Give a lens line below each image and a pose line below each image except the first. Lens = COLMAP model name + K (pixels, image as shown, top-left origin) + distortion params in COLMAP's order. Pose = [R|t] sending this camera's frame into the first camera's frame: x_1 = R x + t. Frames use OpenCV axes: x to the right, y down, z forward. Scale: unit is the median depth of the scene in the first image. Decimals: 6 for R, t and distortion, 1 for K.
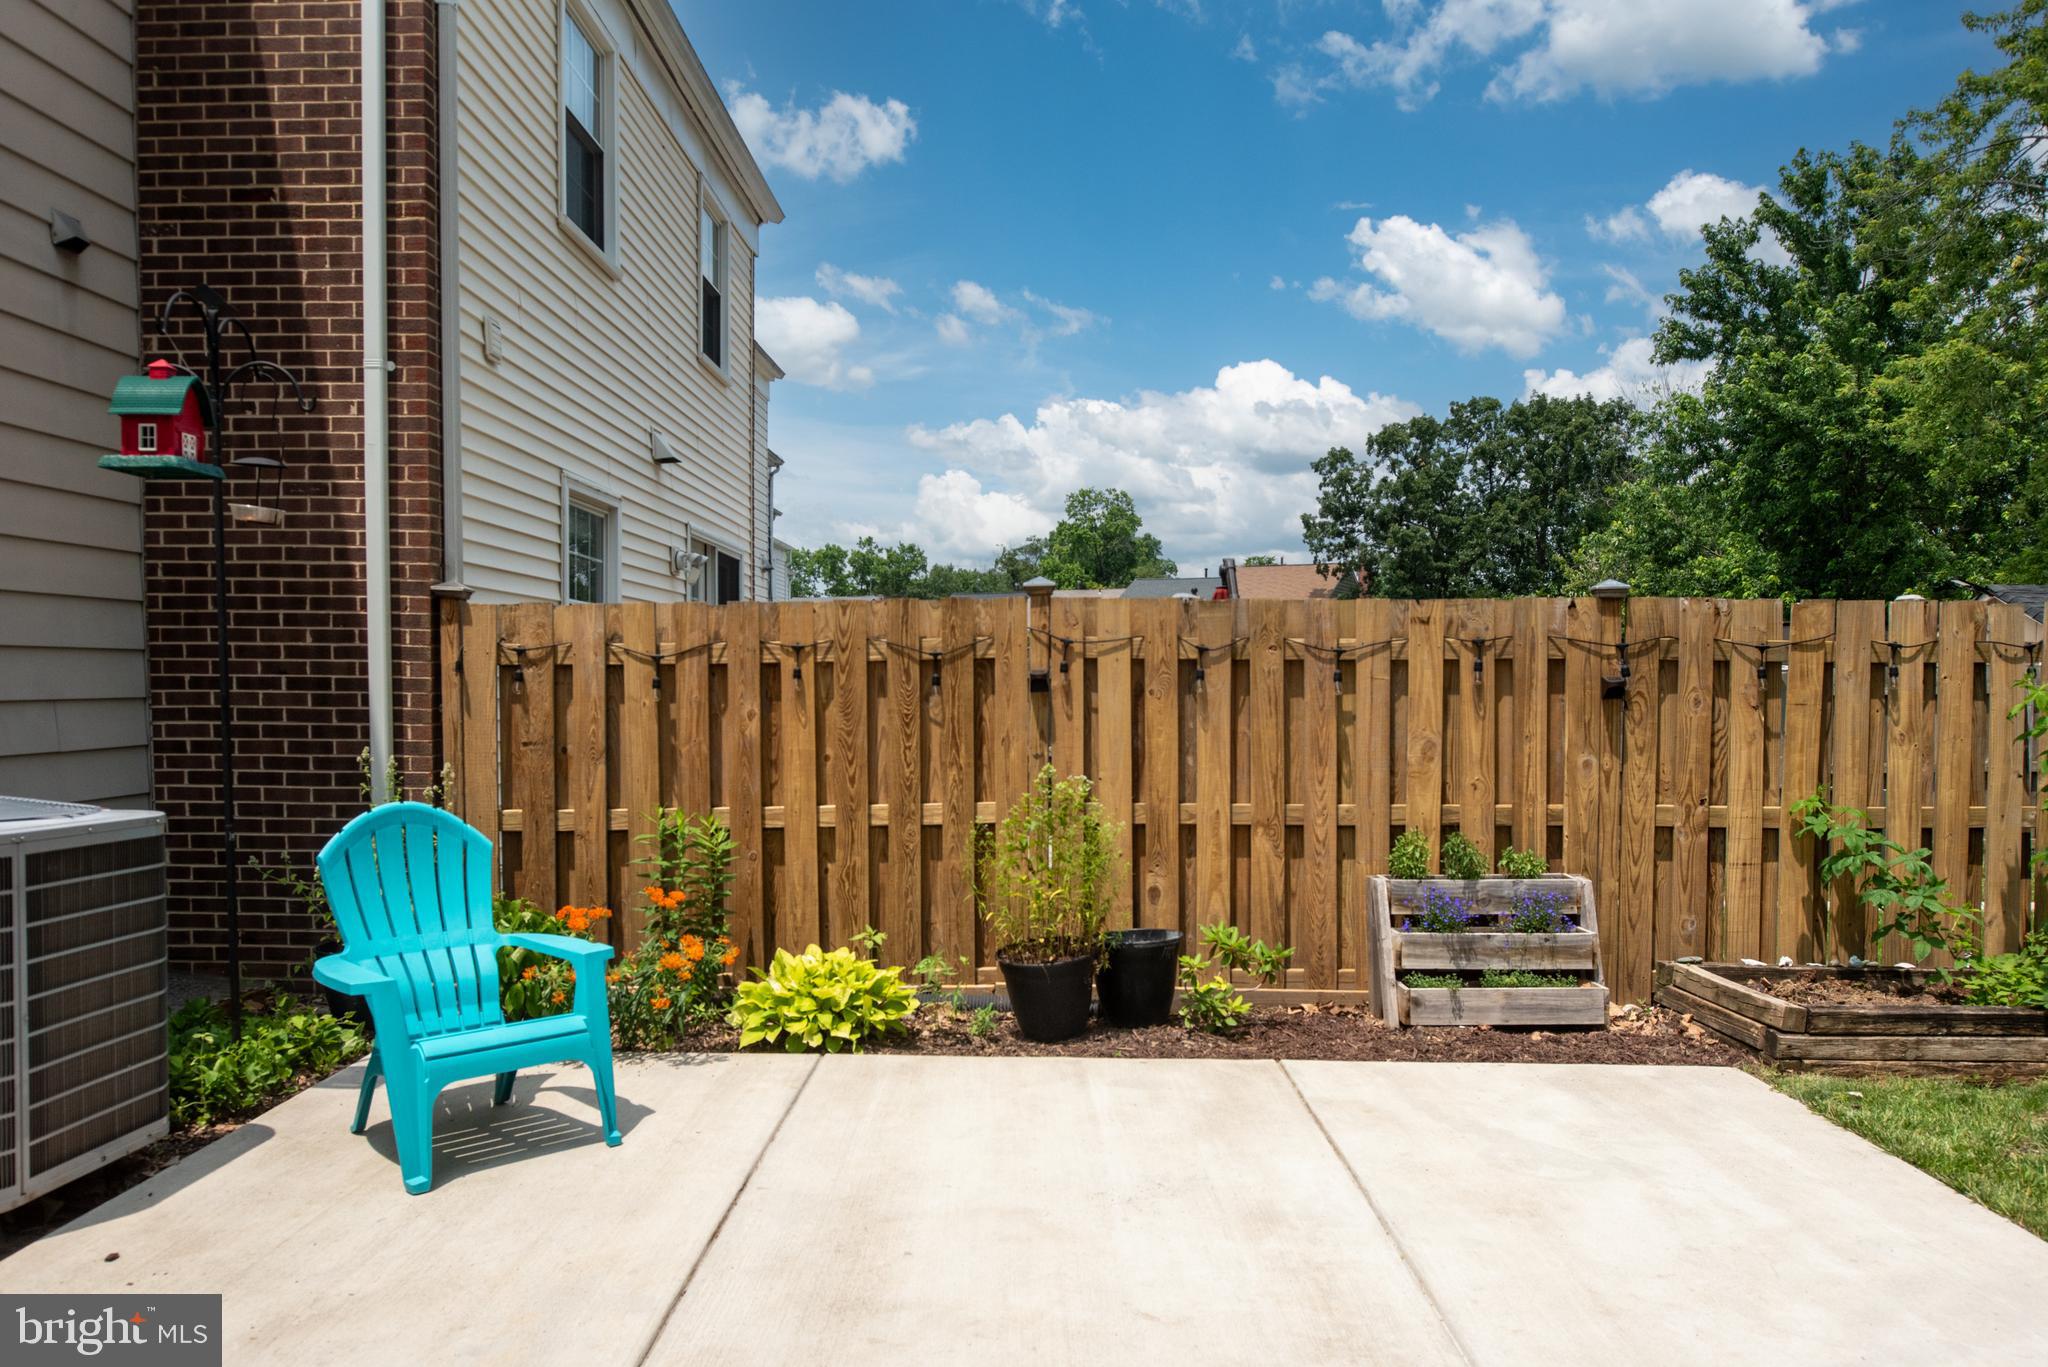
lens RADIAL K [[1431.2, 0, 1026.5], [0, 1431.2, 720.5], [0, 0, 1]] dist [-0.005640, -0.010858]
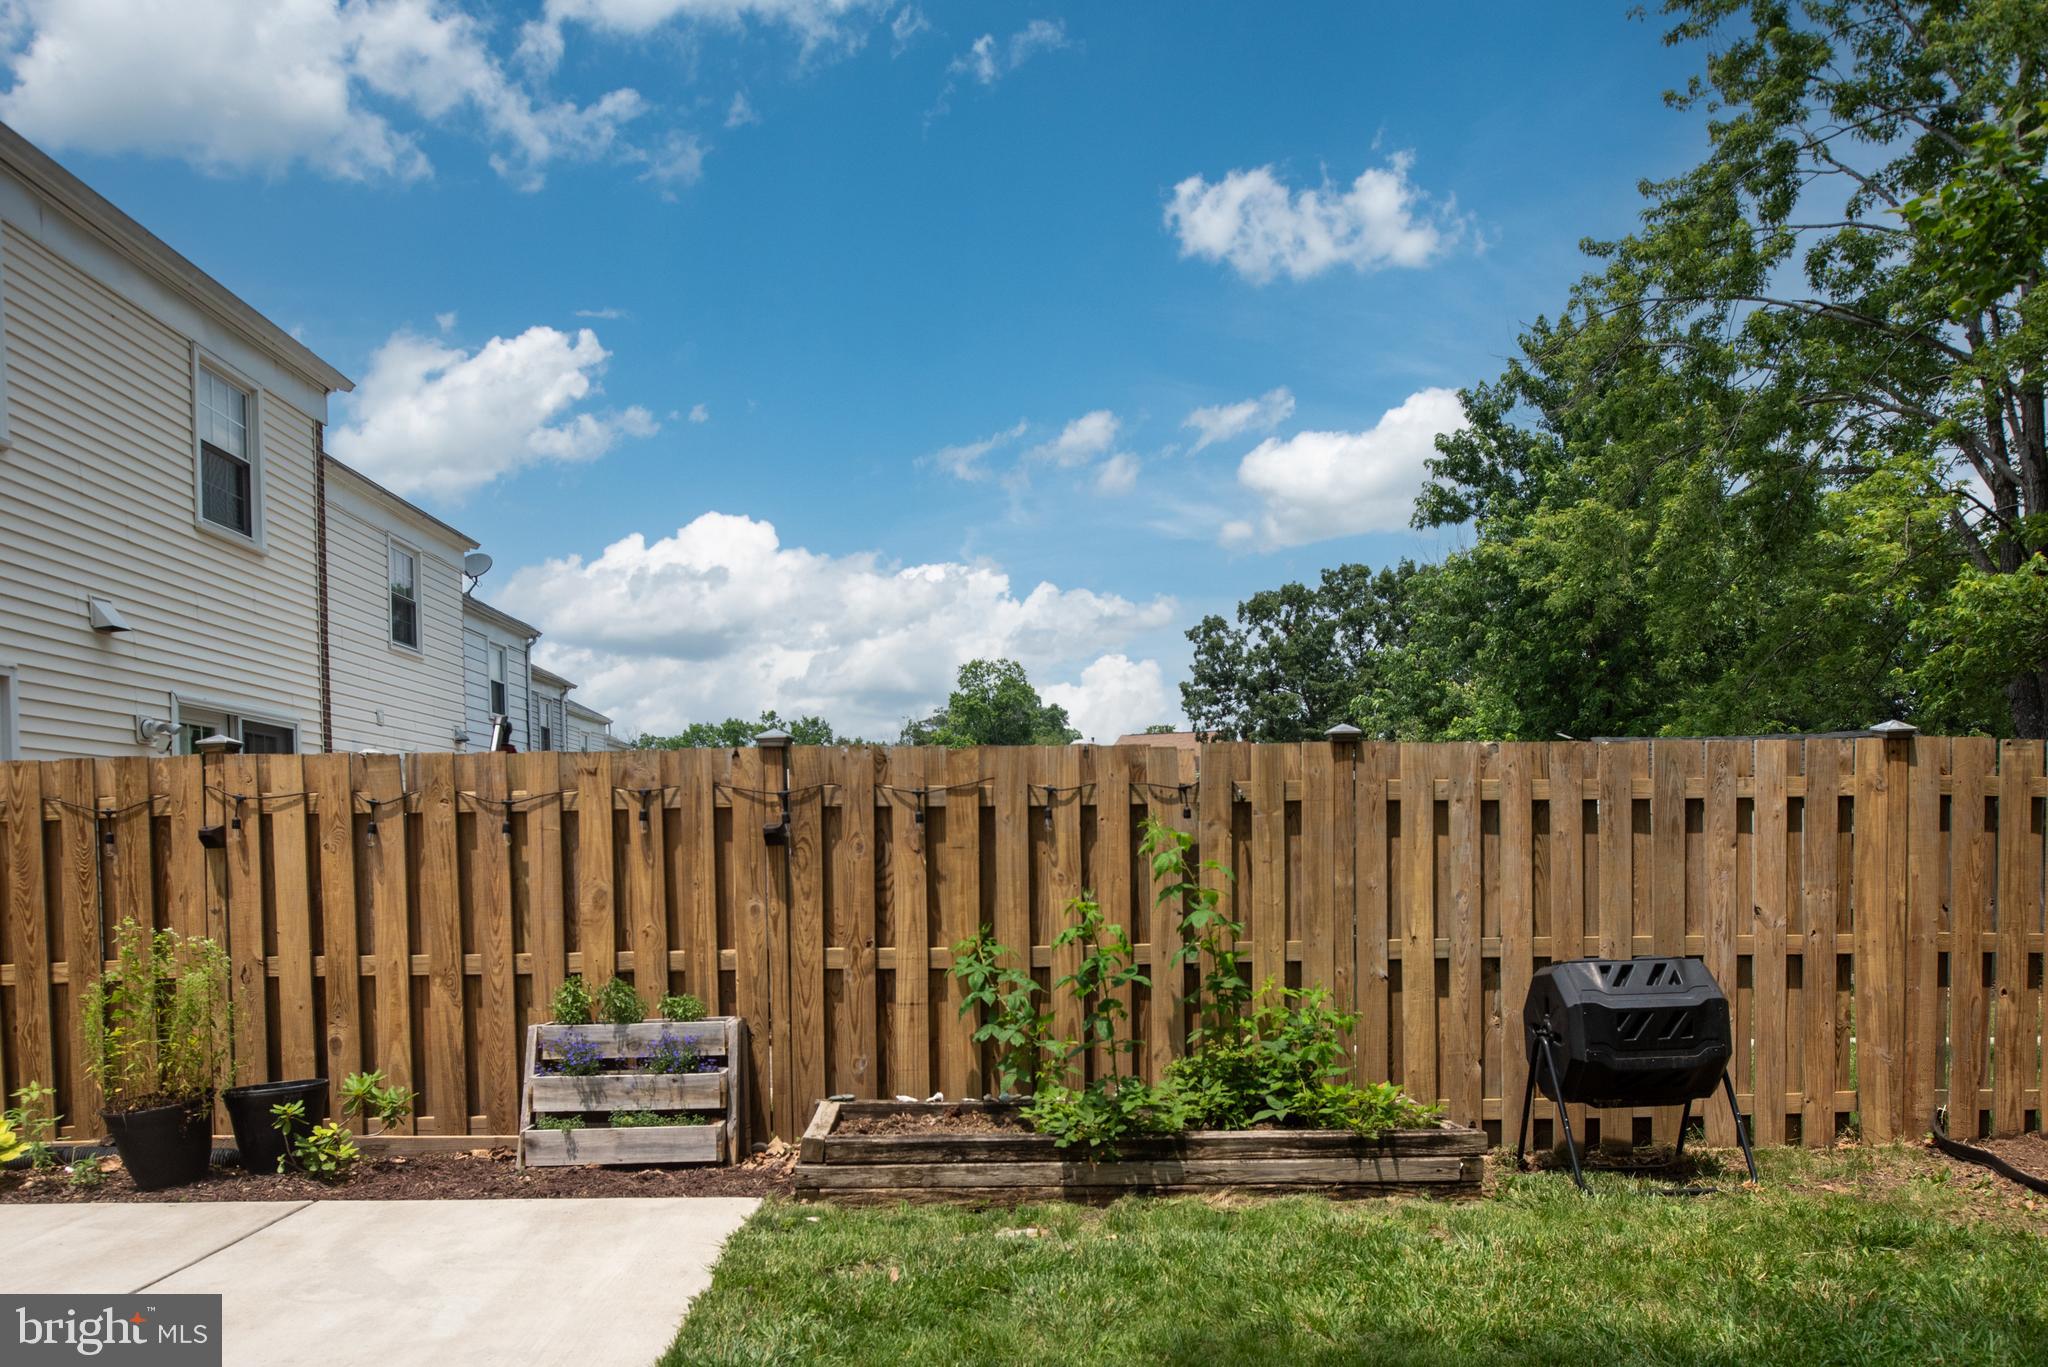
lens RADIAL K [[1428.0, 0, 1024.1], [0, 1428.0, 900.0], [0, 0, 1]] dist [-0.006799, -0.002349]
pose [[0.999188, -0.018038, 0.036030, 0.546040], [0.017850, 0.999825, 0.005516, 0.021434], [-0.036123, -0.004868, 0.999335, -0.030233]]
